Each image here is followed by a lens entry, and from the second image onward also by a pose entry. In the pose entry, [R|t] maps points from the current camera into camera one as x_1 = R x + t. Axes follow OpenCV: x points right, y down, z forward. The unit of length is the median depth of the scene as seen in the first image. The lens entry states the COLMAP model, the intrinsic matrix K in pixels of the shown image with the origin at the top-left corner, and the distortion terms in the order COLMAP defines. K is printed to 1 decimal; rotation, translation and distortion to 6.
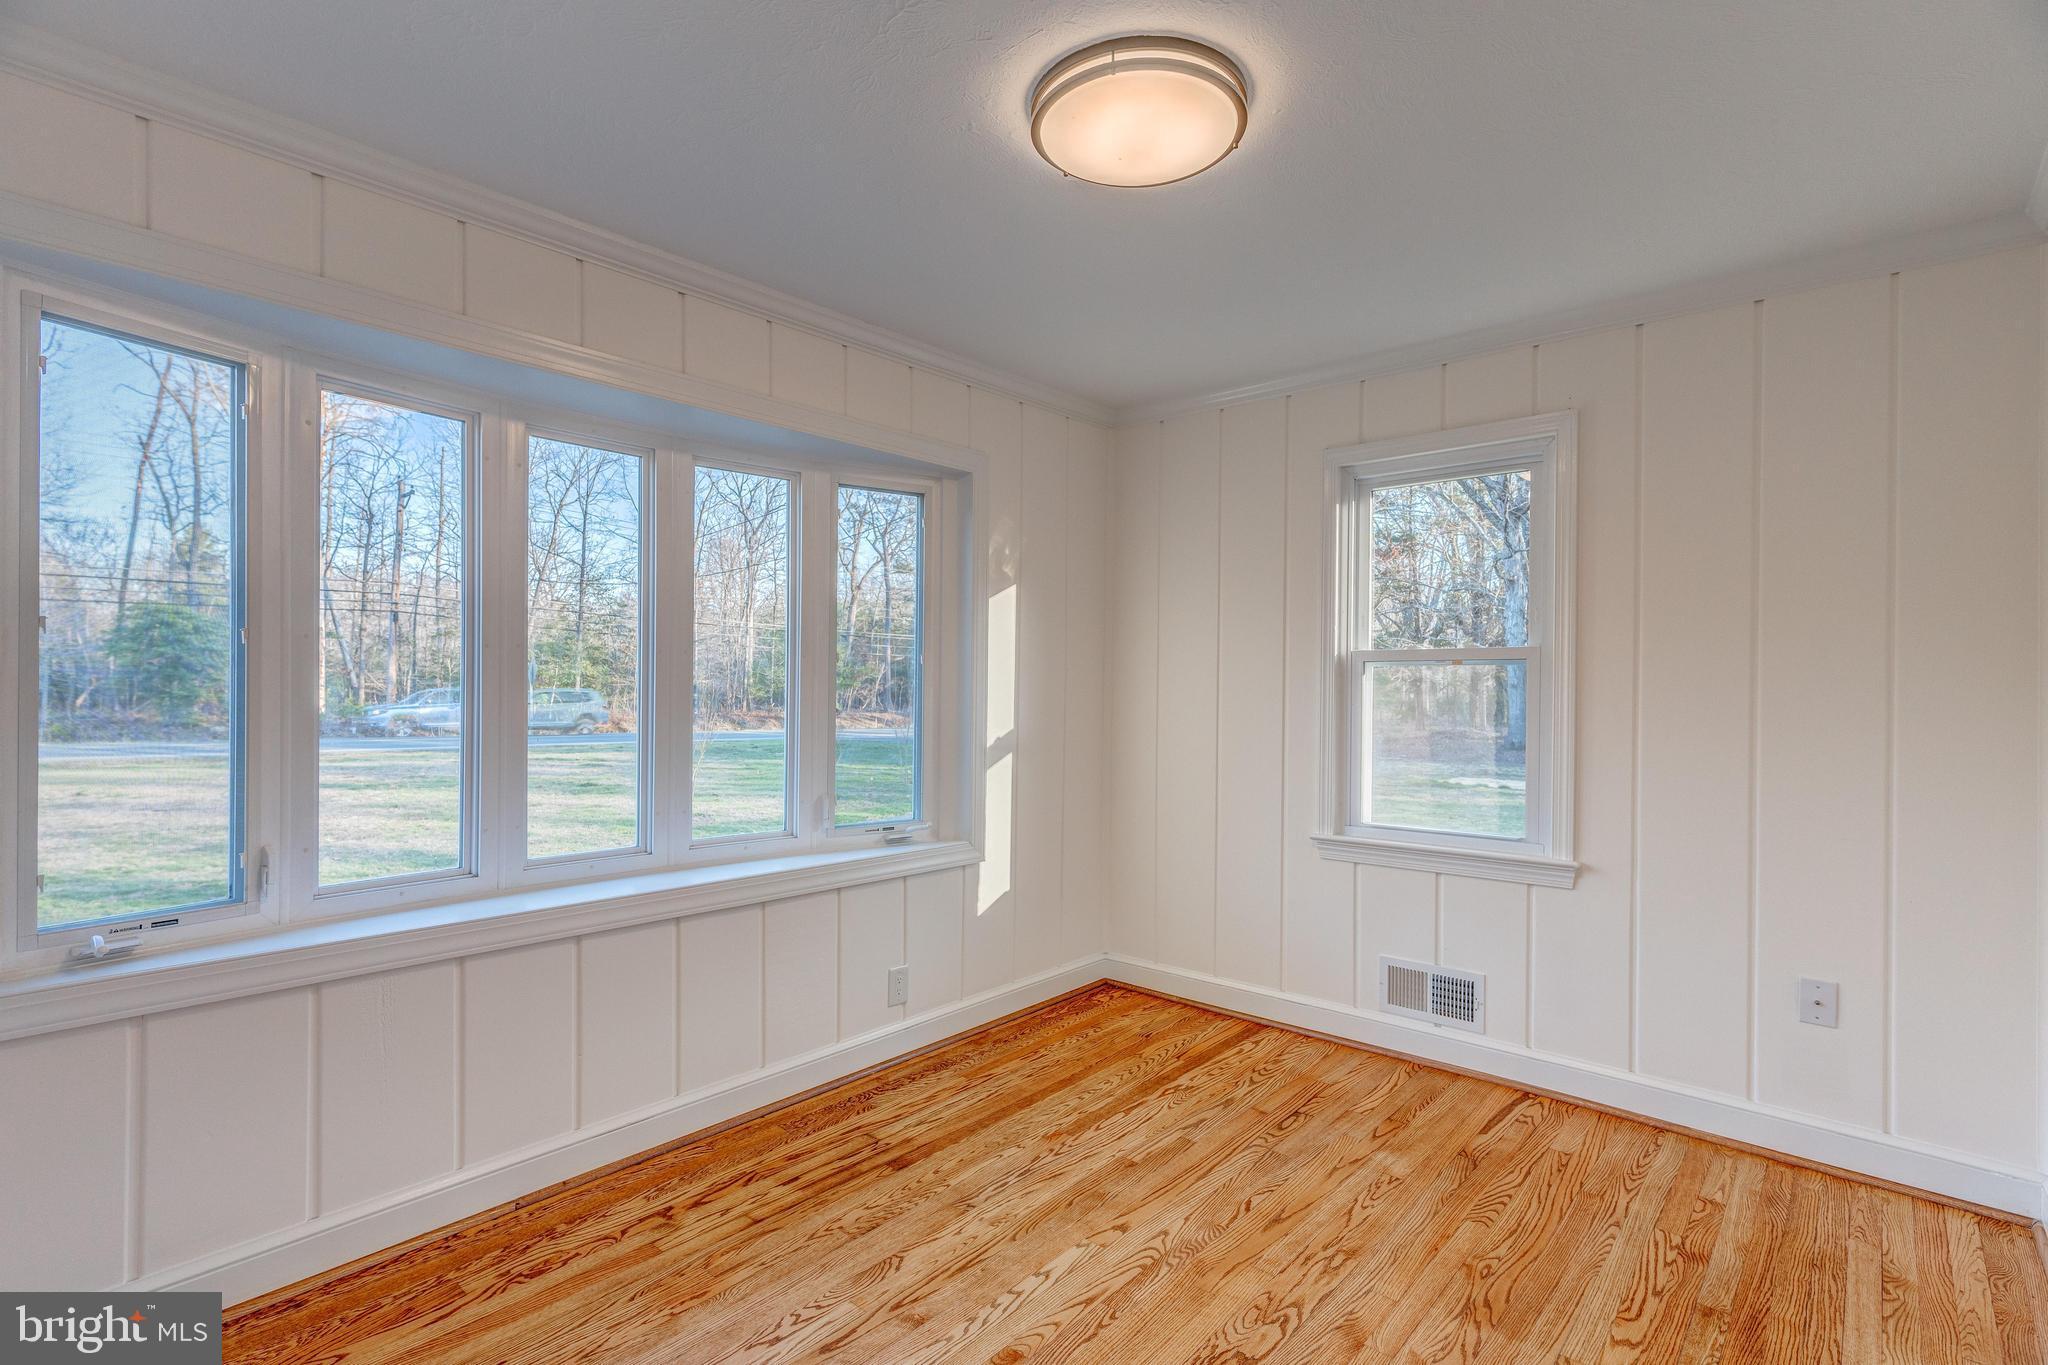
lens RADIAL K [[978.6, 0, 1030.8], [0, 978.6, 684.4], [0, 0, 1]] dist [0.013421, 0.000503]
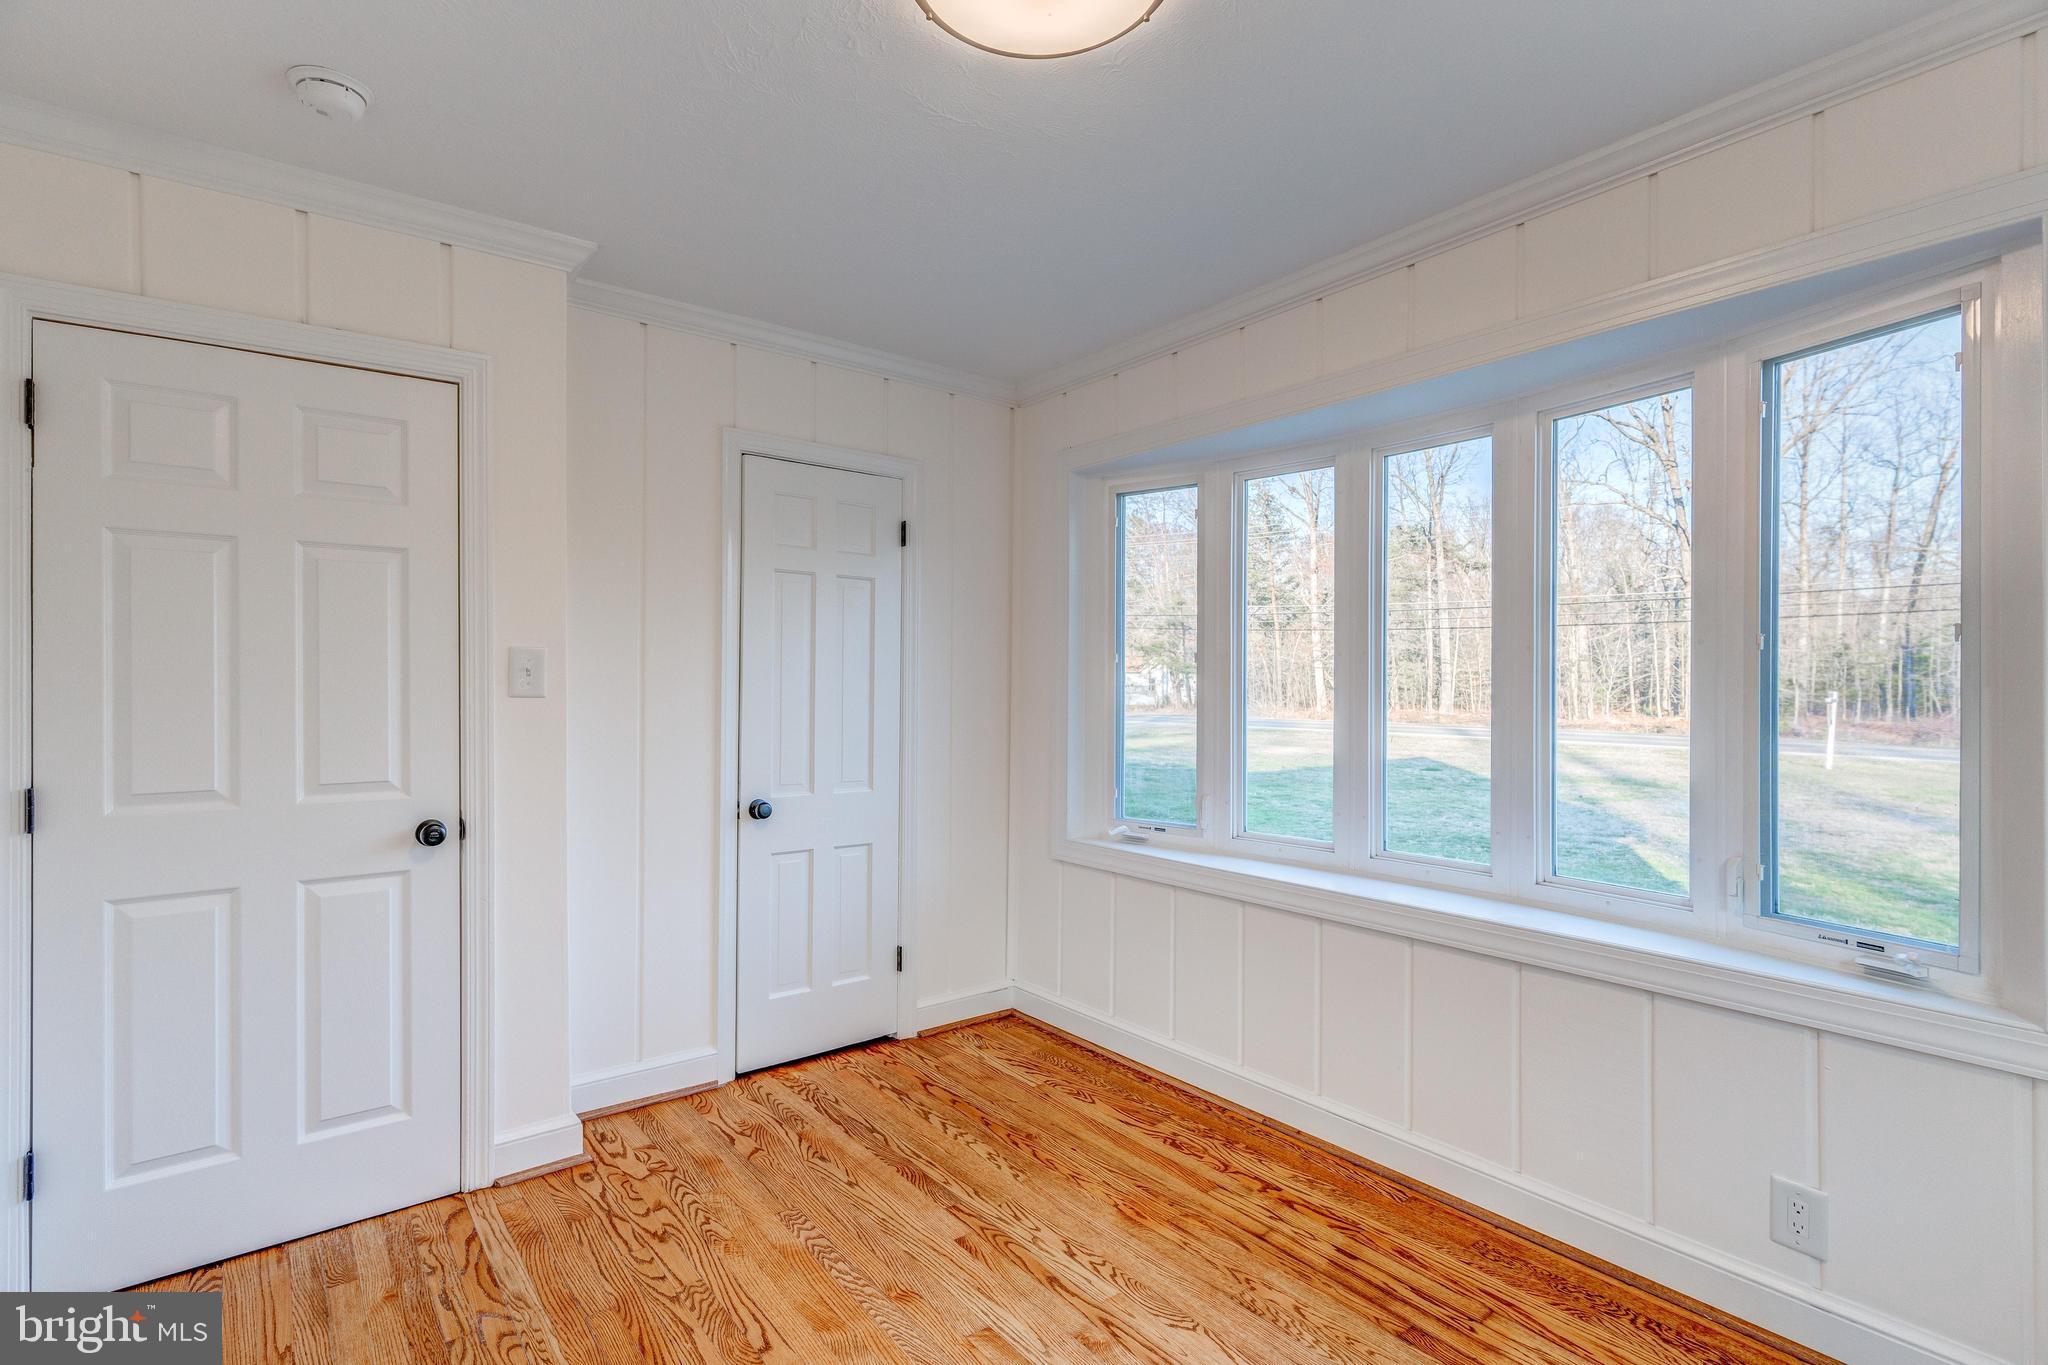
lens RADIAL K [[978.6, 0, 1019.3], [0, 978.6, 686.3], [0, 0, 1]] dist [0.013421, 0.000503]
pose [[-0.189412, -0.007966, -0.981865, 0.711347], [0.001332, 0.999964, -0.008370, 0.007776], [0.981897, -0.002893, -0.189394, 0.928663]]
